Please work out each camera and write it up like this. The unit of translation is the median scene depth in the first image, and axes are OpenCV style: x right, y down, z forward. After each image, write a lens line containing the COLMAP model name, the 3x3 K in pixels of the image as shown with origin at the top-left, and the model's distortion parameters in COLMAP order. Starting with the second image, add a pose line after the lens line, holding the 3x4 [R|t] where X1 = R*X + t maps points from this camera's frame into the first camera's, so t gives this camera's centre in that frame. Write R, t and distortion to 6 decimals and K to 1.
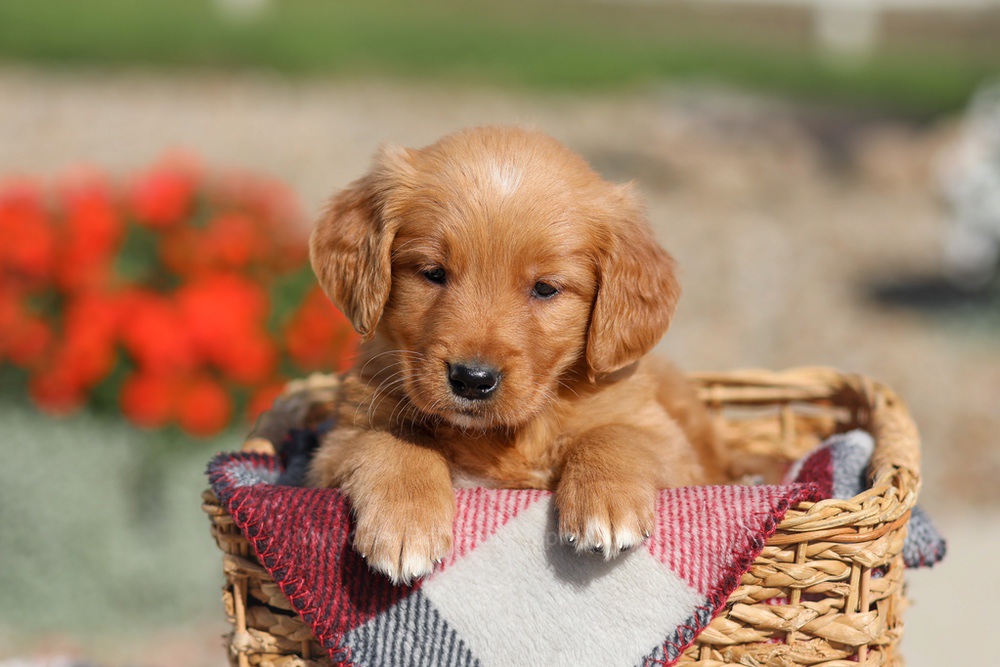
lens RADIAL K [[2854.0, 0, 472.6], [0, 2854.0, 335.1], [0, 0, 1]] dist [-0.036926, -0.226595]
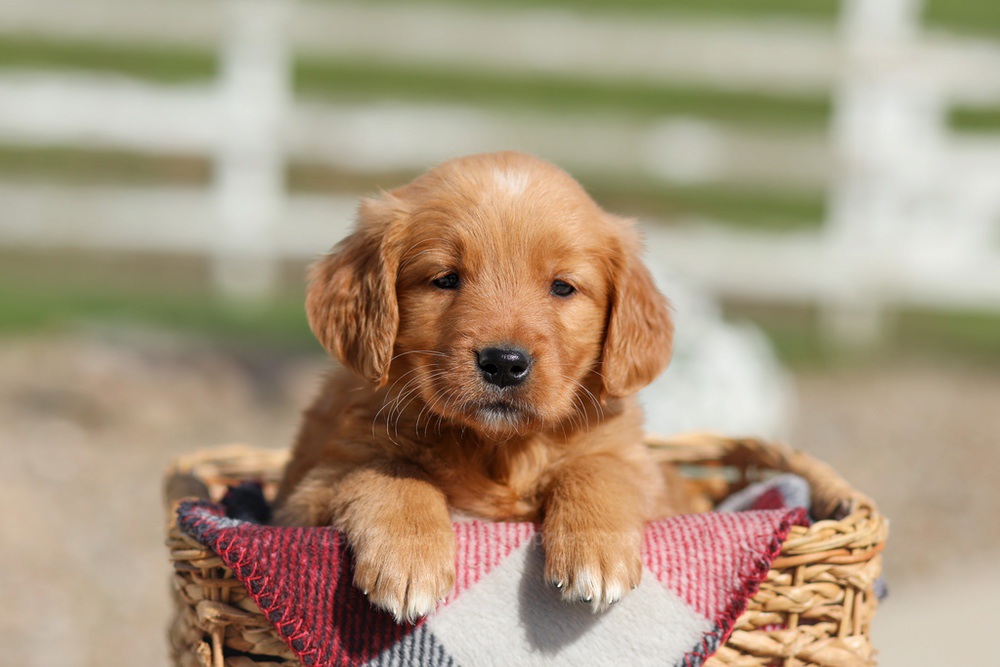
lens RADIAL K [[2851.9, 0, 541.6], [0, 2851.9, 333.1], [0, 0, 1]] dist [0.021913, 0.040555]
pose [[0.970684, -0.005920, 0.240285, -0.210925], [0.027218, 0.995974, -0.085414, 0.074140], [-0.238812, 0.089450, 0.966937, 0.048360]]
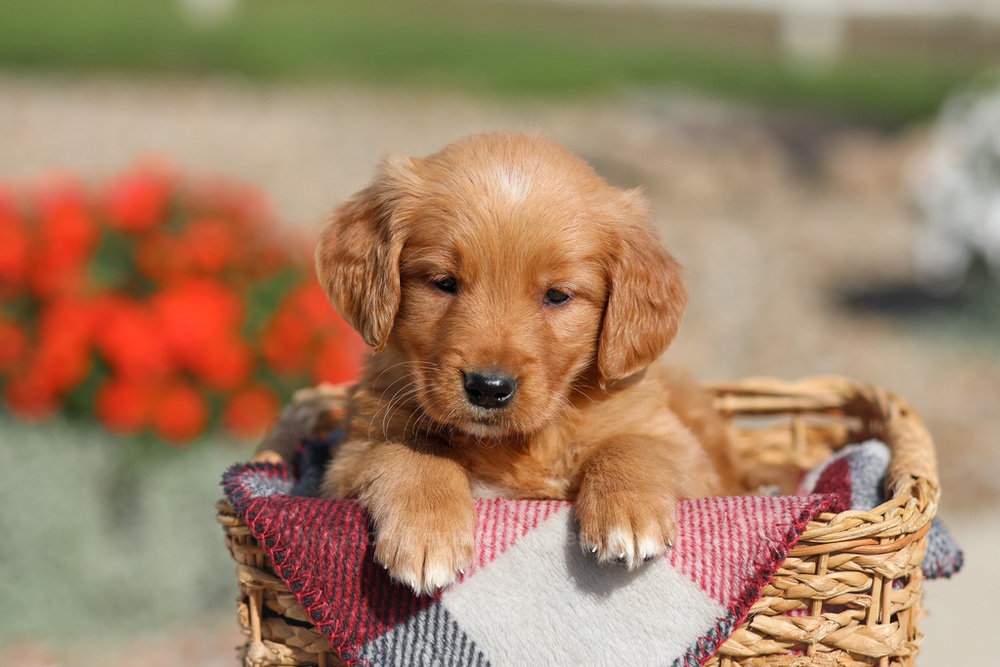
lens RADIAL K [[2854.0, 0, 472.6], [0, 2854.0, 335.1], [0, 0, 1]] dist [-0.036926, -0.226595]
pose [[0.999918, 0.001128, 0.012739, -0.019455], [-0.001105, 0.999998, -0.001816, -0.001514], [-0.012741, 0.001802, 0.999917, 0.007817]]
